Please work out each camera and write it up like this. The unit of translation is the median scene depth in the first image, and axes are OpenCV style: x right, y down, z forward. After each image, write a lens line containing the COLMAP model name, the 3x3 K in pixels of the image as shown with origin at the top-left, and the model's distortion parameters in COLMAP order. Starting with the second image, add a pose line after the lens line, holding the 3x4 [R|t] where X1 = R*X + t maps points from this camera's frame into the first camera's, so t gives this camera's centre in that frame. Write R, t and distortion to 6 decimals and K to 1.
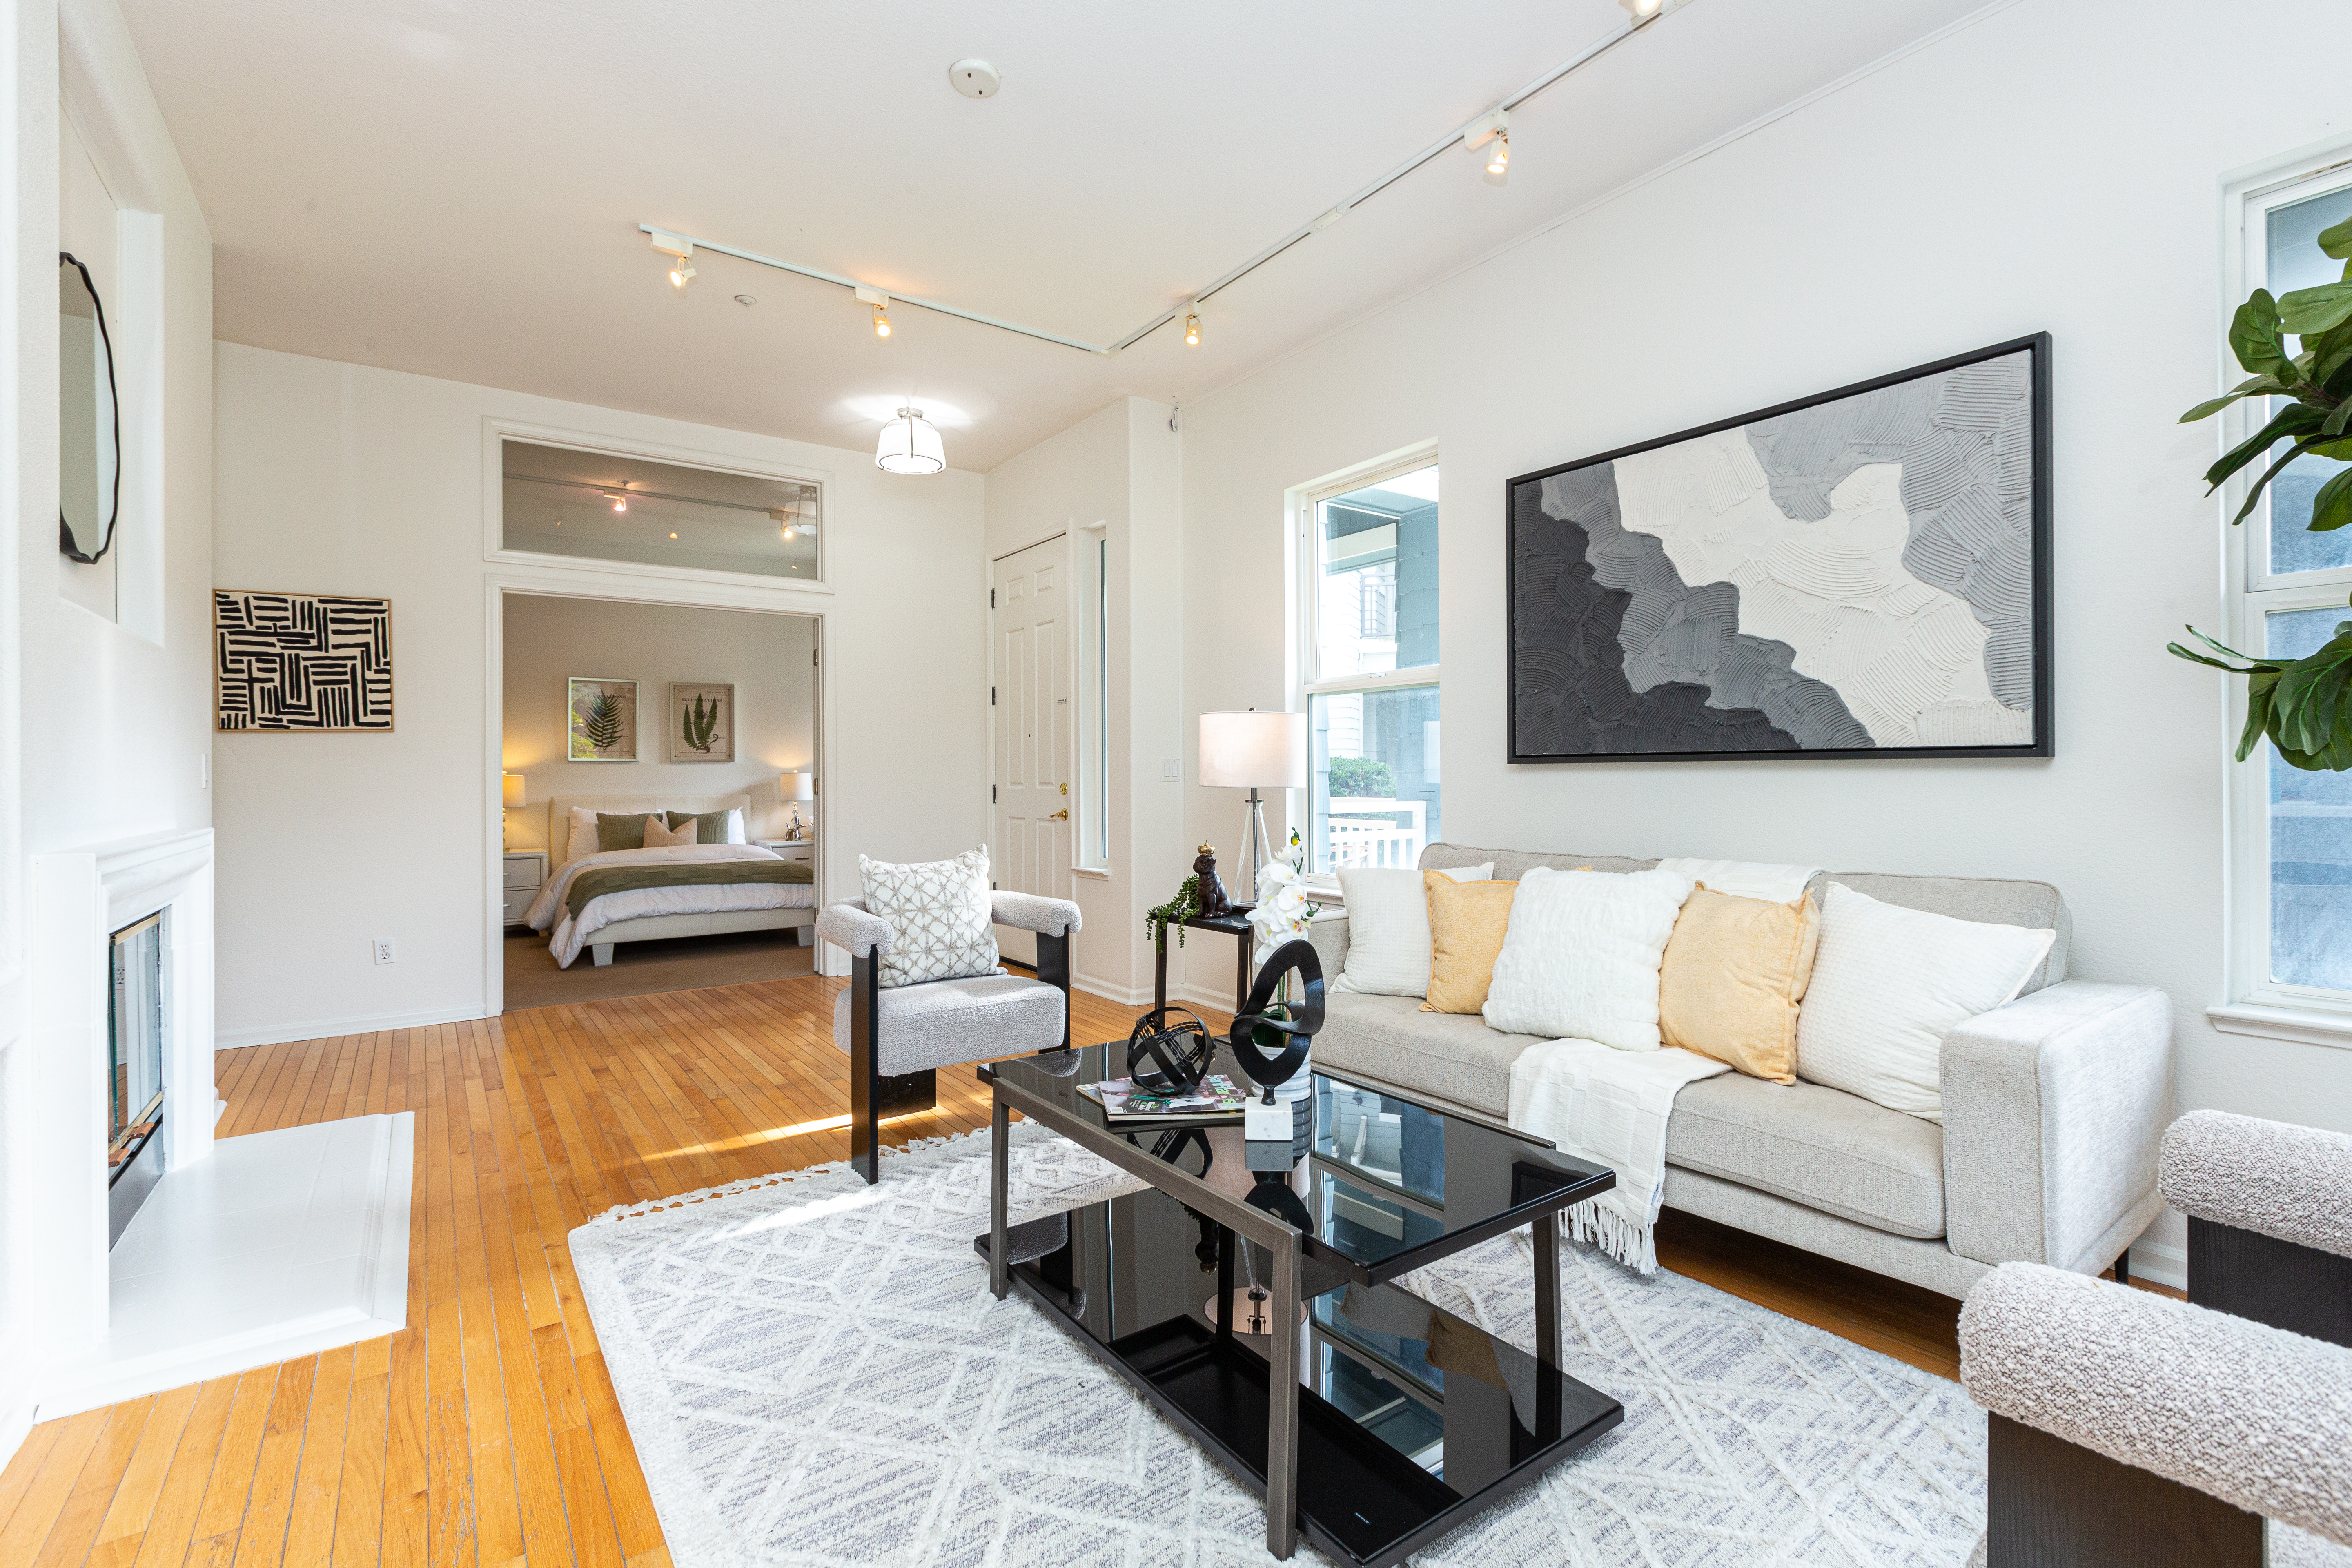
lens RADIAL K [[1056.6, 0, 1167.3], [0, 1056.6, 770.9], [0, 0, 1]] dist [-0.000656, -0.000303]
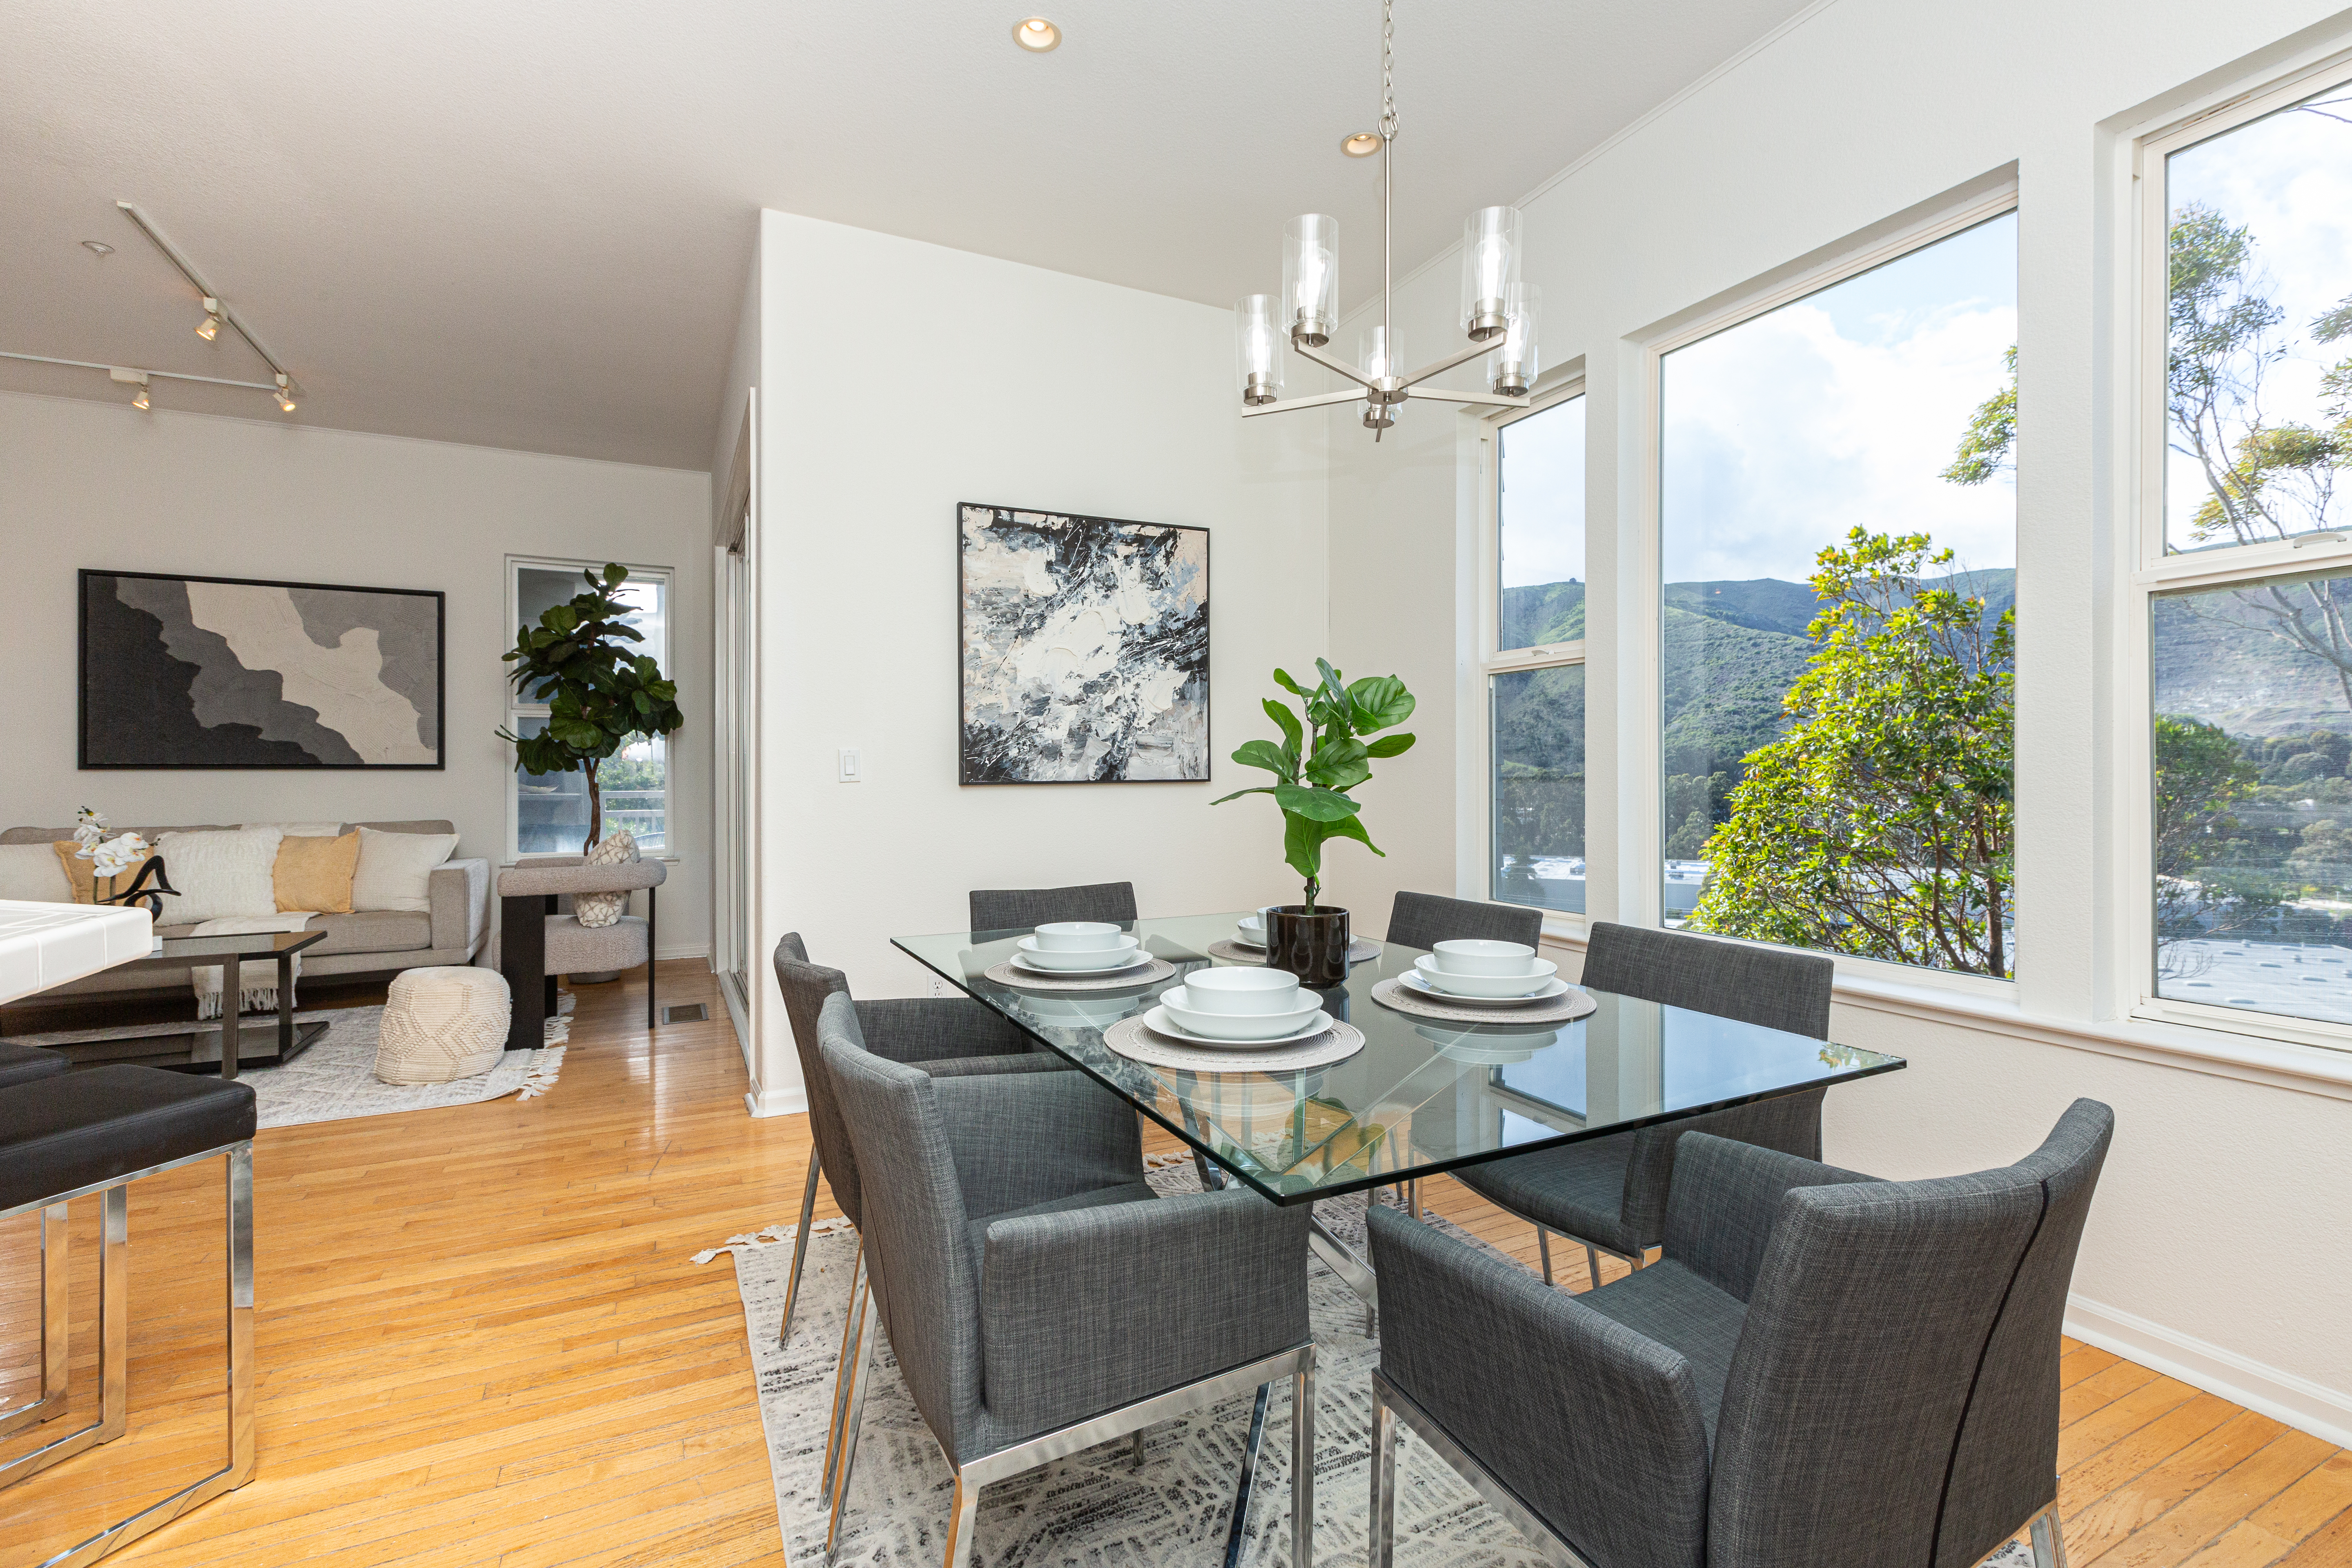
lens RADIAL K [[1047.4, 0, 1171.7], [0, 1047.4, 777.8], [0, 0, 1]] dist [0.000683, -0.000750]
pose [[0.163163, 0.003112, 0.986594, -1.005014], [-0.001259, 0.999995, -0.002946, 0.008354], [-0.986598, -0.000761, 0.163166, -0.823762]]
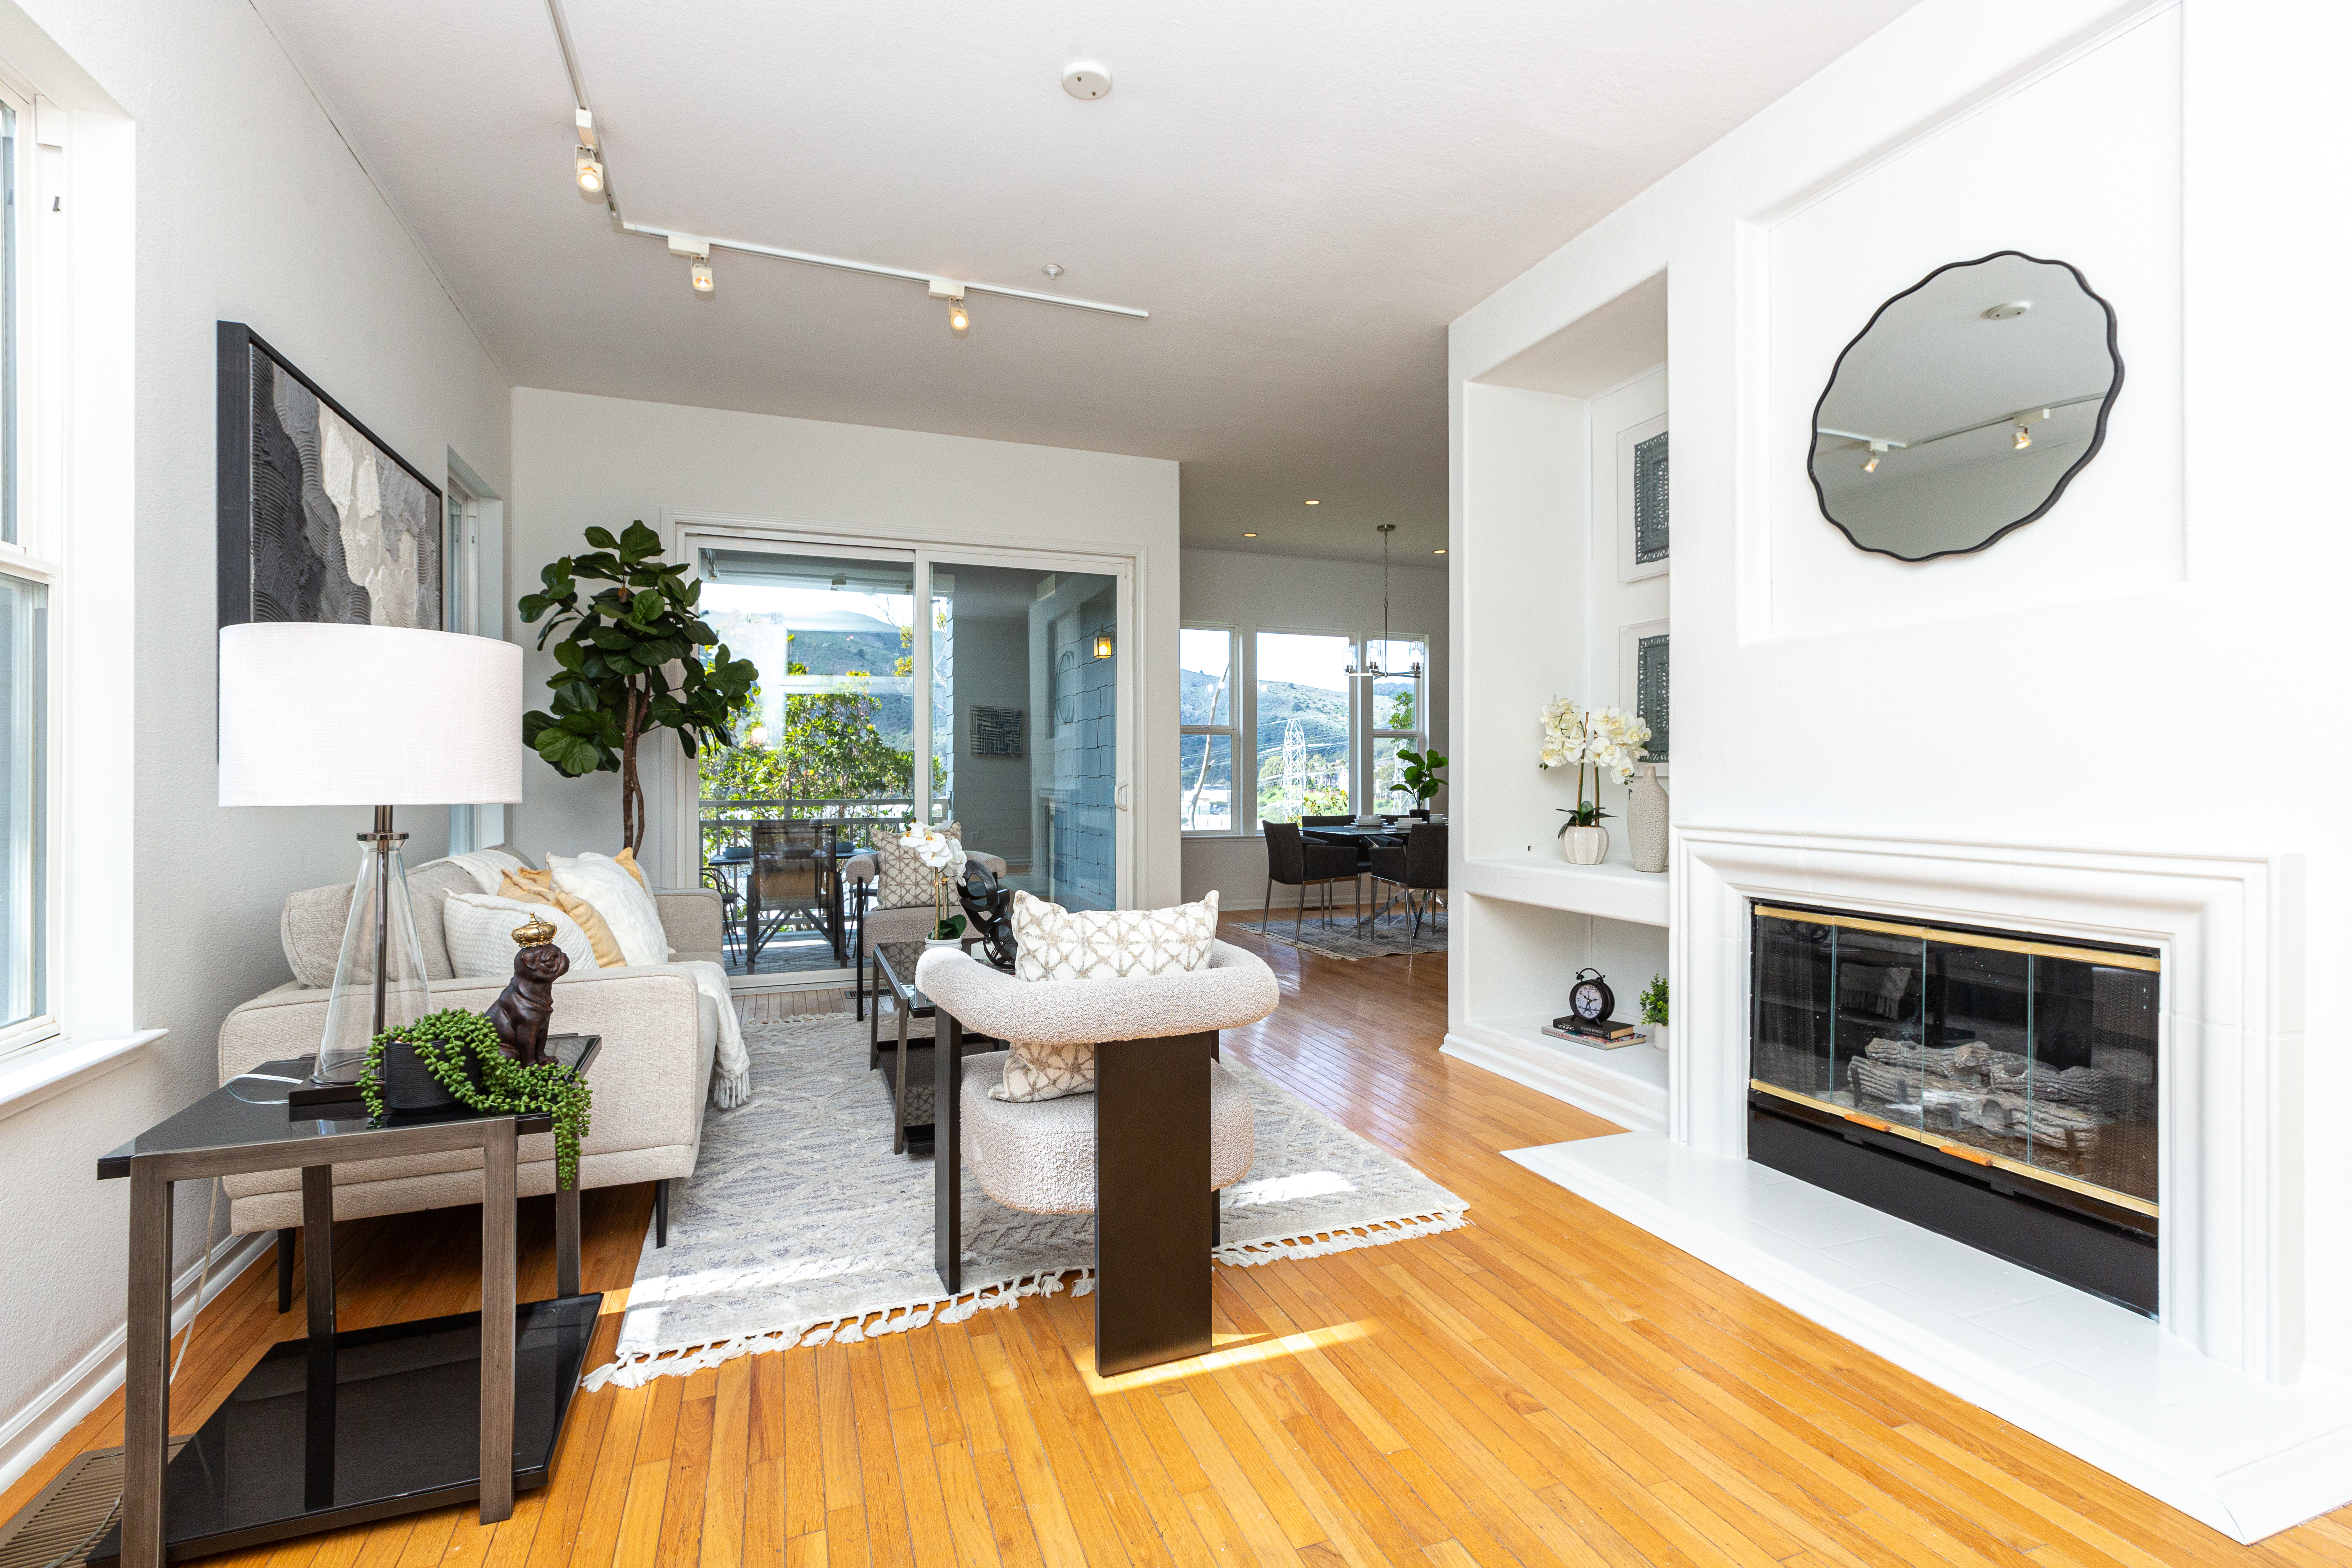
lens RADIAL K [[1047.4, 0, 1171.7], [0, 1047.4, 777.8], [0, 0, 1]] dist [0.000683, -0.000750]
pose [[-0.966776, 0.005483, 0.255568, -0.471623], [0.005010, 0.999984, -0.002502, 0.007288], [-0.255577, -0.001138, -0.966788, 1.804550]]
